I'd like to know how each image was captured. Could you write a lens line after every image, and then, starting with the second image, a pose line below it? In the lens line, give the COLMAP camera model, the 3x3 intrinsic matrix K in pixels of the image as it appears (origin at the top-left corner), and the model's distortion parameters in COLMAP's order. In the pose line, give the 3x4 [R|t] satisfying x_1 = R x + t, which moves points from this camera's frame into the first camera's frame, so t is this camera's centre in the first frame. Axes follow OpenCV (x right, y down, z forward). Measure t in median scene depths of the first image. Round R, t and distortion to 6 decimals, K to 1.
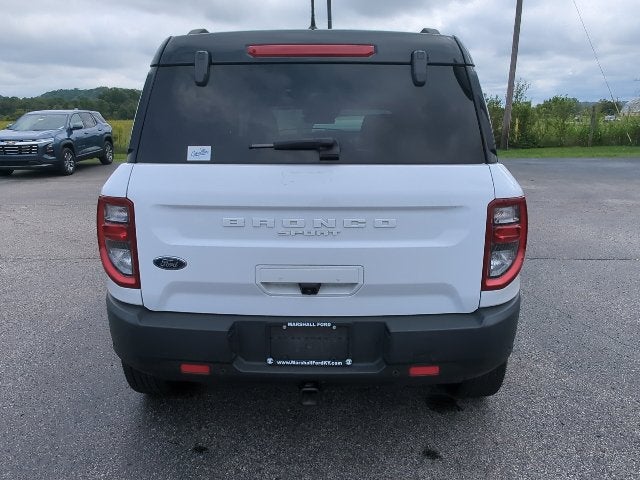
lens RADIAL K [[506.3, 0, 324.0], [0, 506.3, 242.2], [0, 0, 1]] dist [-0.013058, 0.021353]
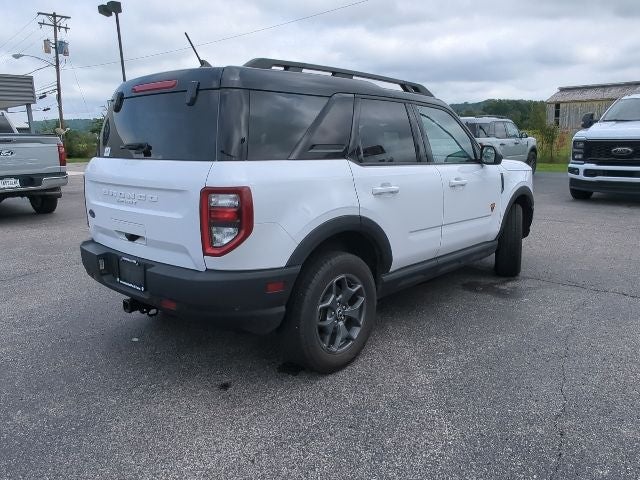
lens RADIAL K [[506.3, 0, 315.2], [0, 506.3, 241.8], [0, 0, 1]] dist [-0.013058, 0.021353]
pose [[0.764073, 0.119411, -0.633982, 1.401731], [-0.135106, 0.990547, 0.023742, -0.010395], [0.630824, 0.067514, 0.772983, 0.144526]]
